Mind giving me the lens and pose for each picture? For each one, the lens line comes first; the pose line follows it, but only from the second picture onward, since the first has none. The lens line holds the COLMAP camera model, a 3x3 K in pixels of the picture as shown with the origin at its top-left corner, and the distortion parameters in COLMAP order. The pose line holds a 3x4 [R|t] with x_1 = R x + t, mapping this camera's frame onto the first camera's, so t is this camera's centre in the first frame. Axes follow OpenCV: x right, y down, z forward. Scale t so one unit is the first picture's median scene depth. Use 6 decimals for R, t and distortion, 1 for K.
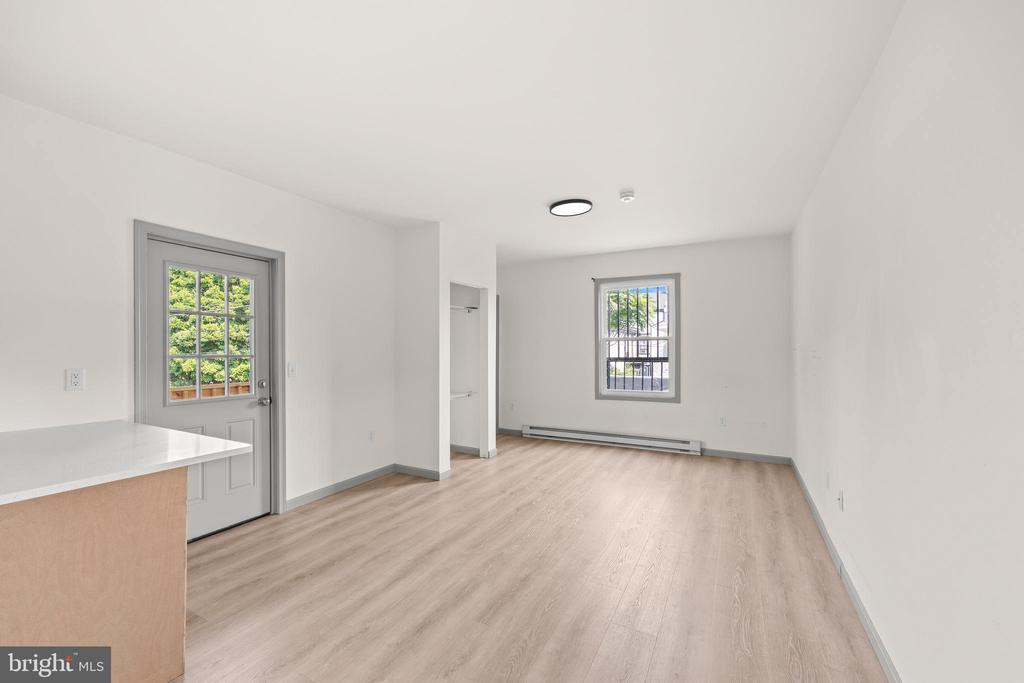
lens RADIAL K [[411.5, 0, 521.1], [0, 411.5, 349.4], [0, 0, 1]] dist [0.000325, 0.000115]
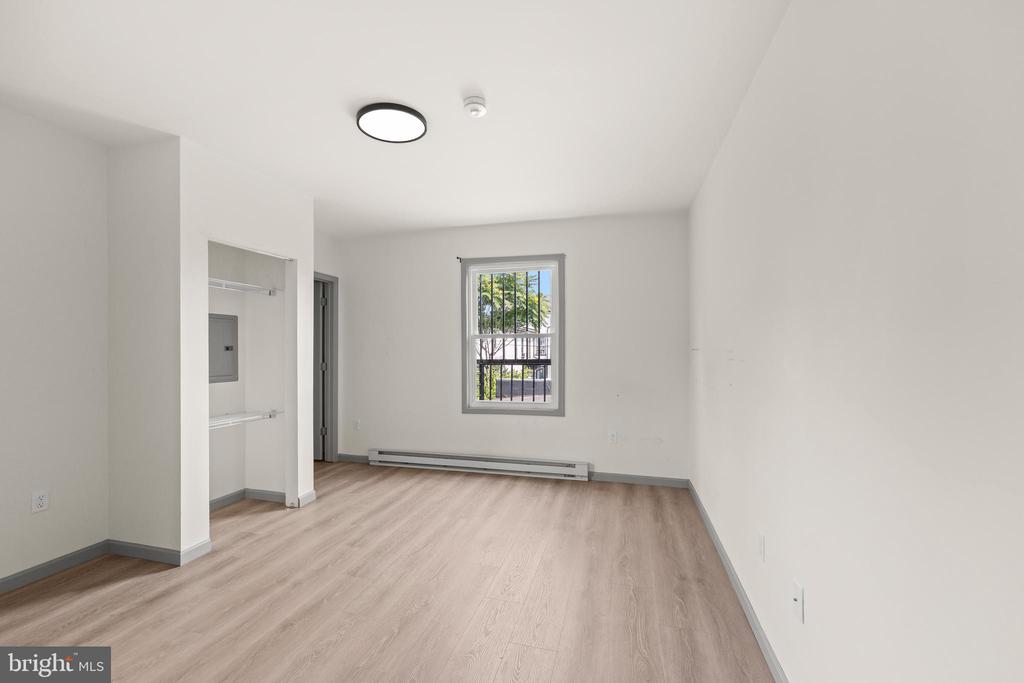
lens RADIAL K [[416.1, 0, 513.9], [0, 416.1, 352.5], [0, 0, 1]] dist [0.002859, 0.000354]
pose [[0.975382, -0.000883, 0.220520, 0.135229], [-0.000159, 0.999989, 0.004705, 0.002528], [-0.220522, -0.004624, 0.975371, 0.279917]]
